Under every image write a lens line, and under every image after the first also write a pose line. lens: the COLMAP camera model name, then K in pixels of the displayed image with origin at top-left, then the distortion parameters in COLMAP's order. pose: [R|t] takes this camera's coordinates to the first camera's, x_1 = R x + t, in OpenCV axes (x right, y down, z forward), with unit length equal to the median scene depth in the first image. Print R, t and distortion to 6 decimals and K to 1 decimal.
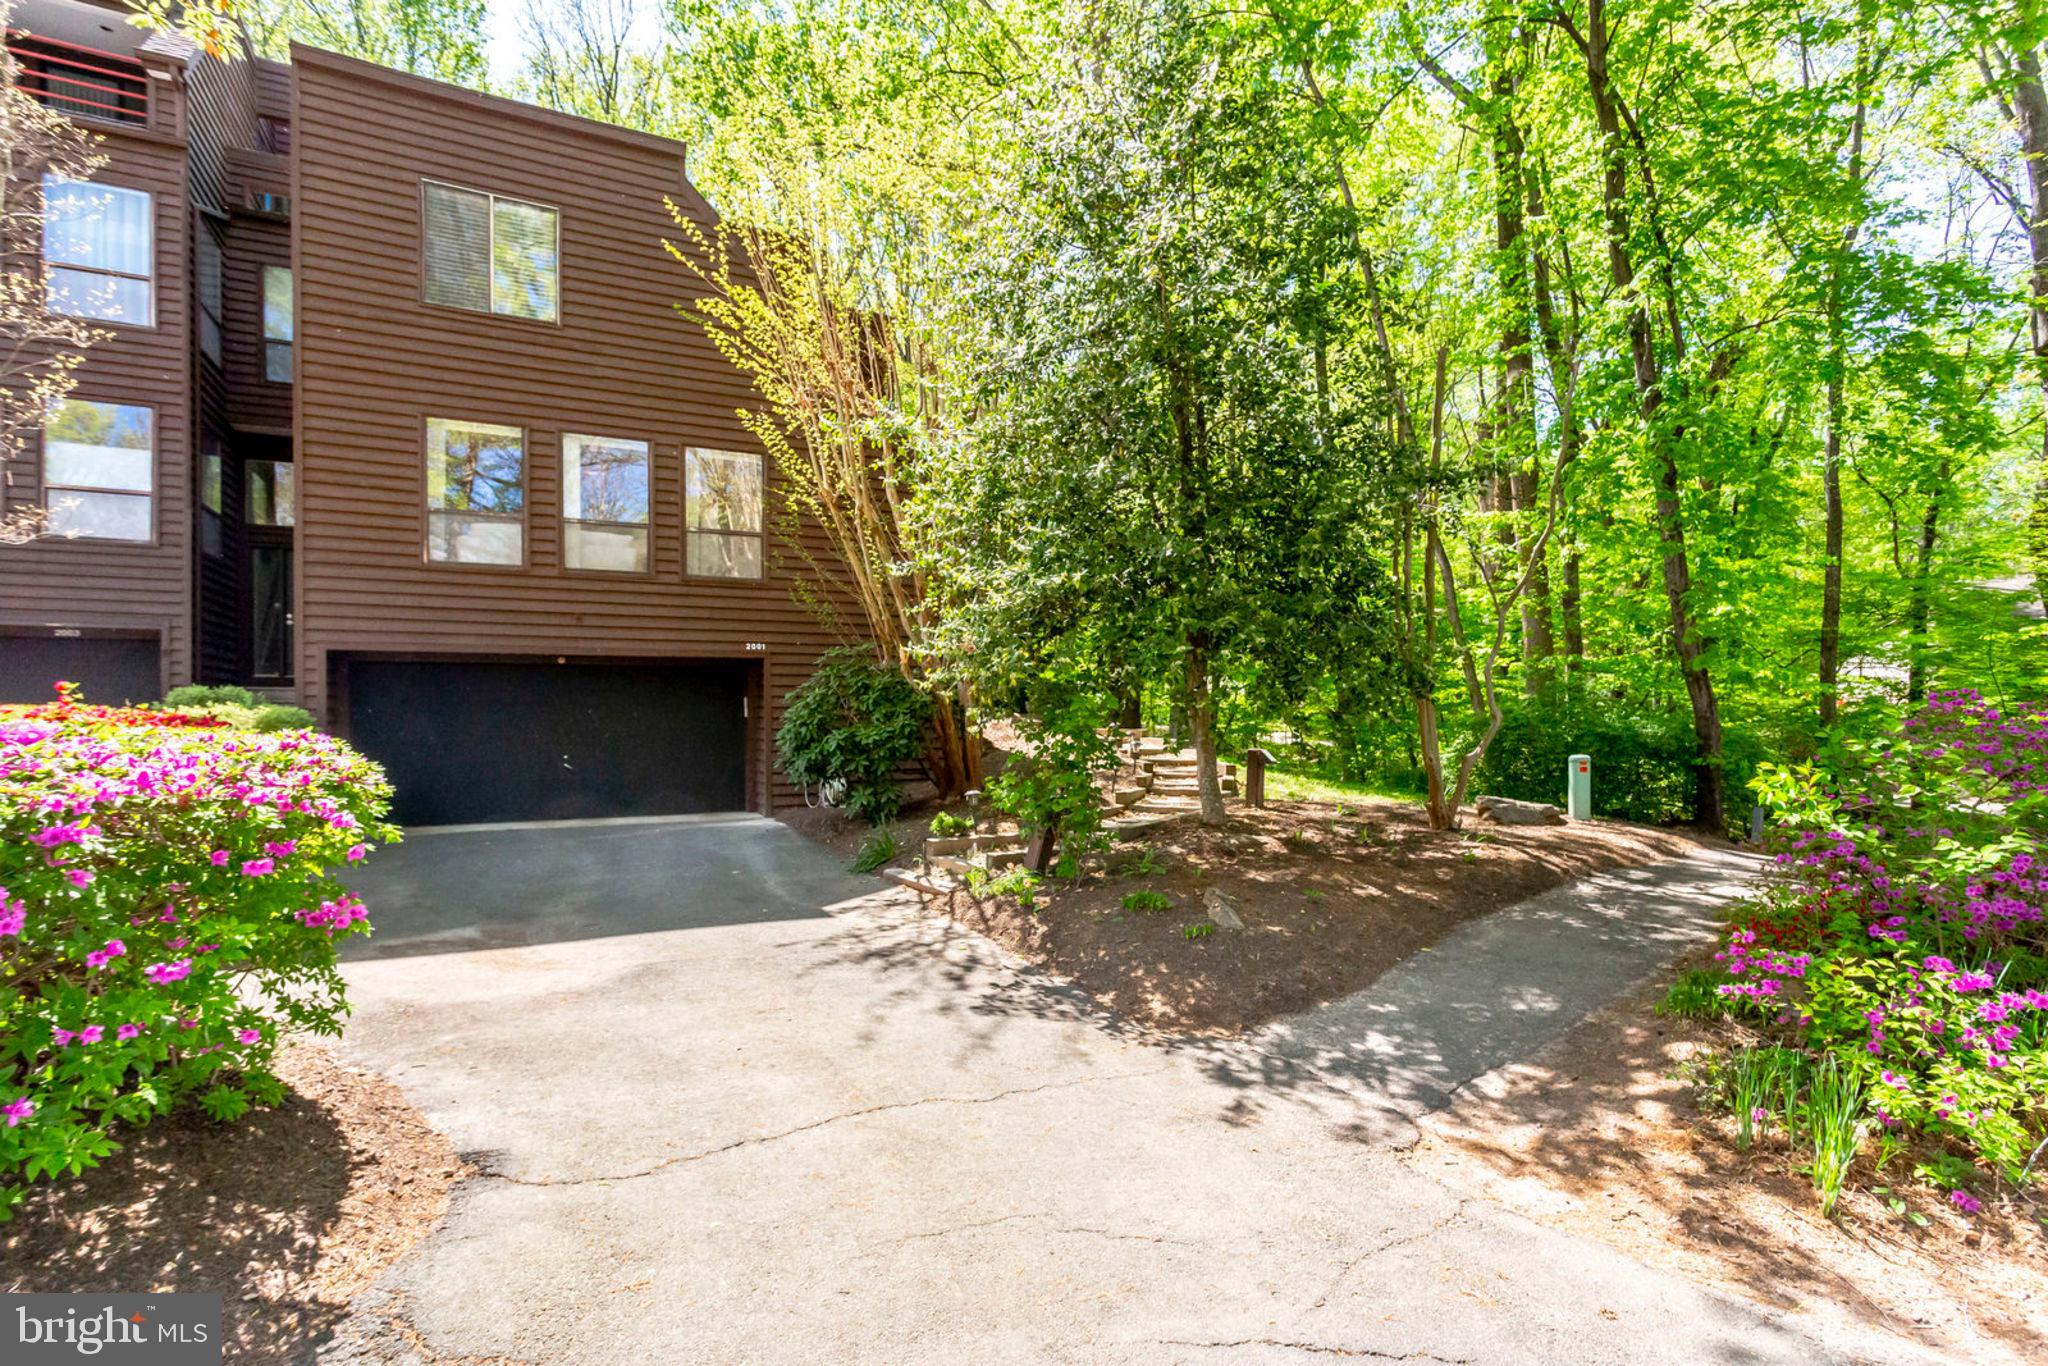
lens RADIAL K [[959.9, 0, 995.2], [0, 959.9, 725.2], [0, 0, 1]] dist [0.003113, 0.000274]
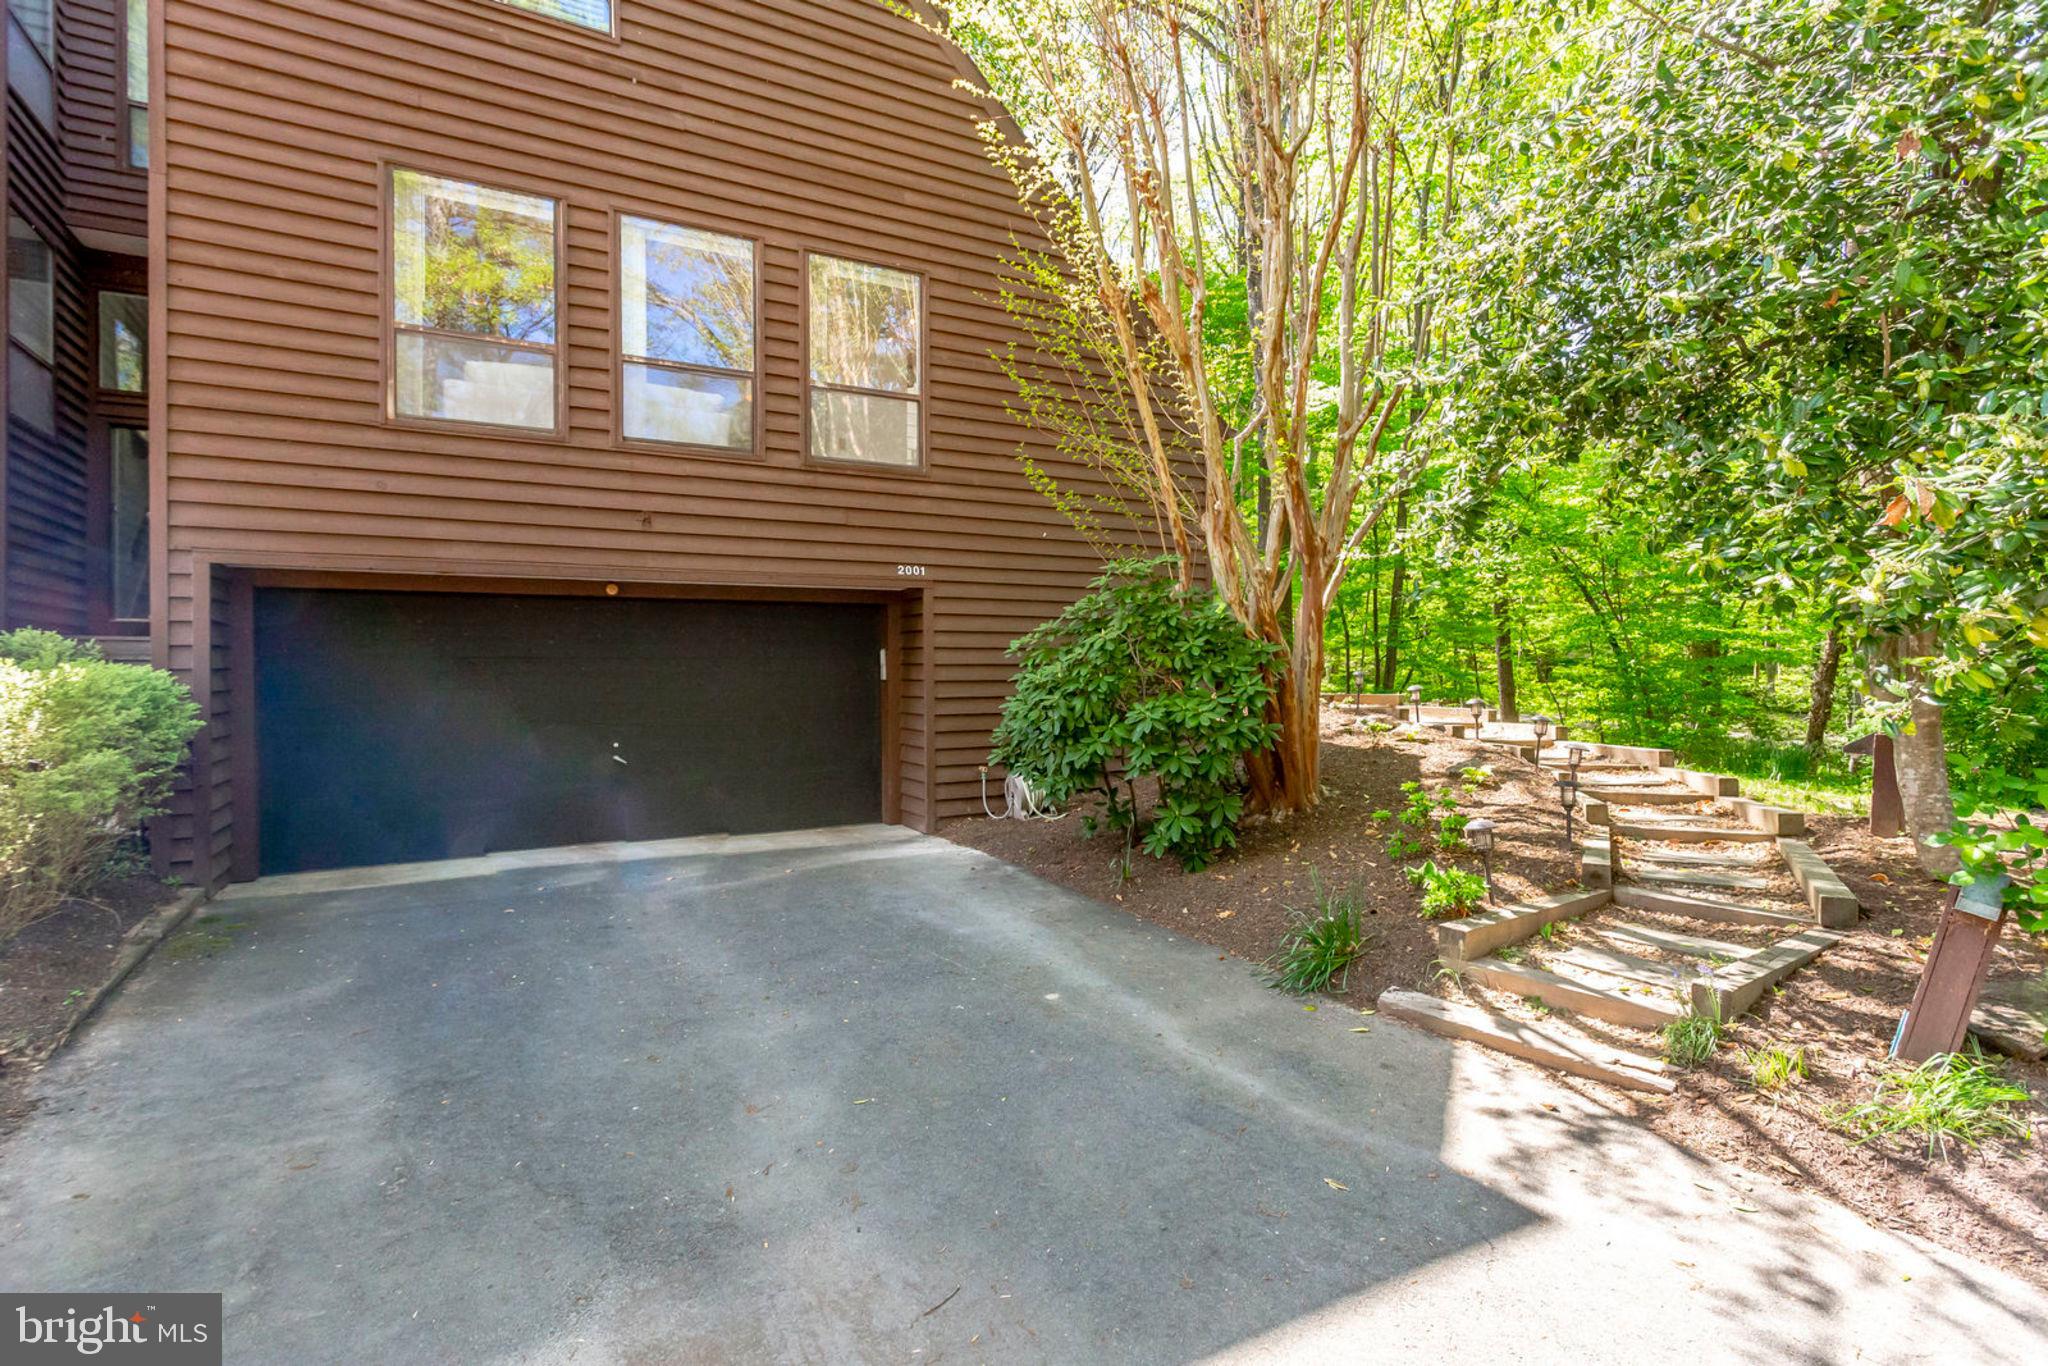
lens RADIAL K [[997.5, 0, 1030.2], [0, 997.5, 674.6], [0, 0, 1]] dist [0.000752, -0.000664]
pose [[0.998426, -0.004154, 0.055928, -0.238071], [0.004641, 0.999952, -0.008575, -0.006597], [-0.055890, 0.008821, 0.998398, 0.373241]]
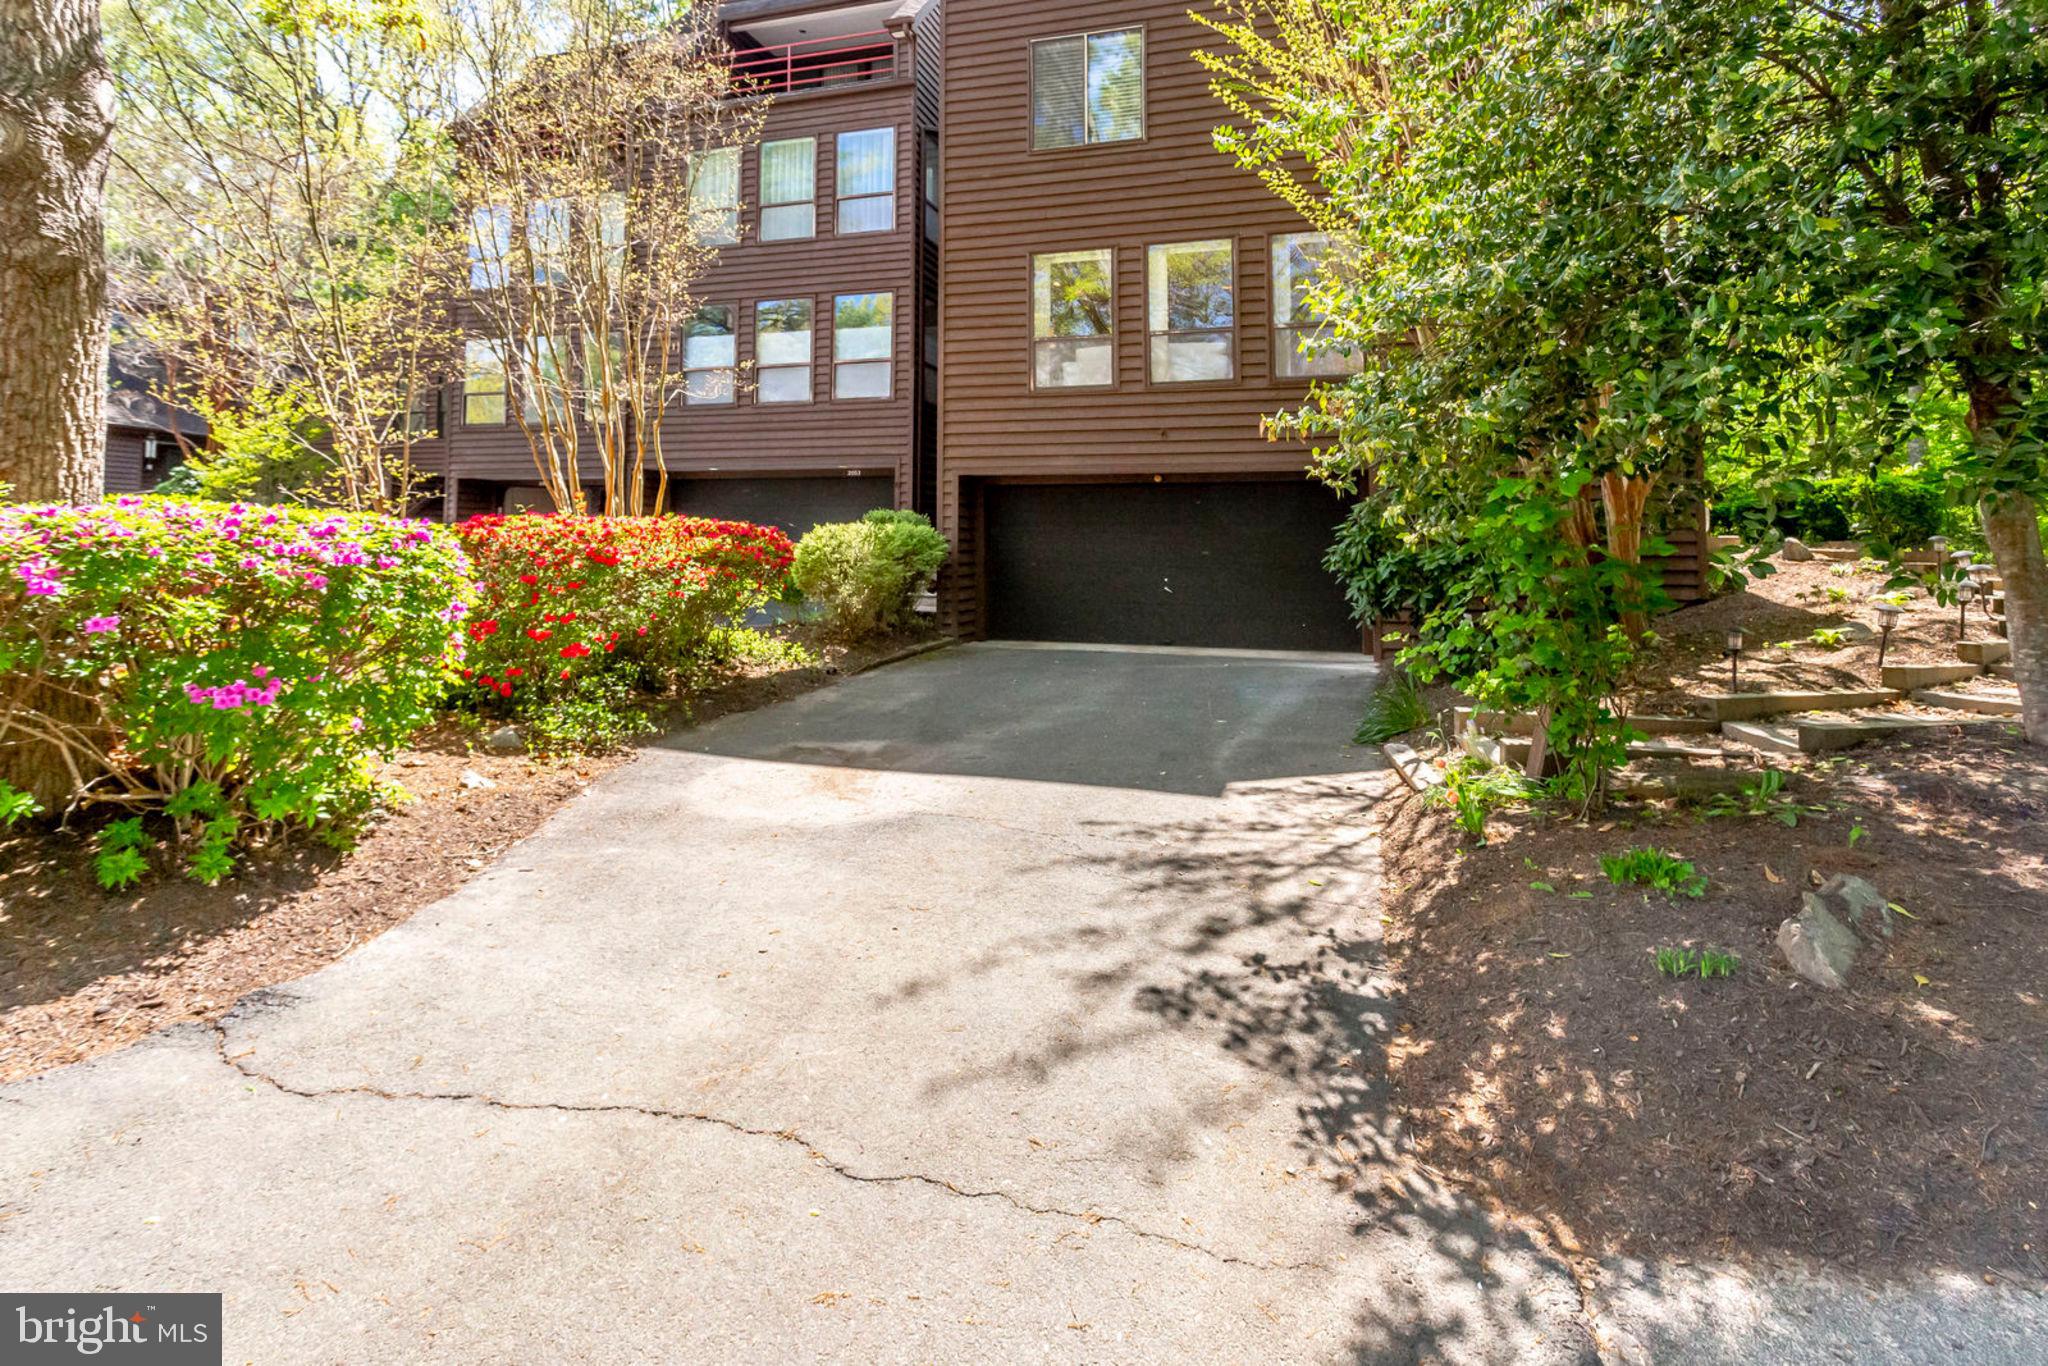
lens RADIAL K [[992.7, 0, 1027.7], [0, 992.7, 494.0], [0, 0, 1]] dist [0.001146, 0.000049]
pose [[0.729340, -0.029245, -0.683526, 0.150256], [-0.014969, 0.998165, -0.058679, 0.009195], [0.683988, 0.053028, 0.727564, 0.202295]]
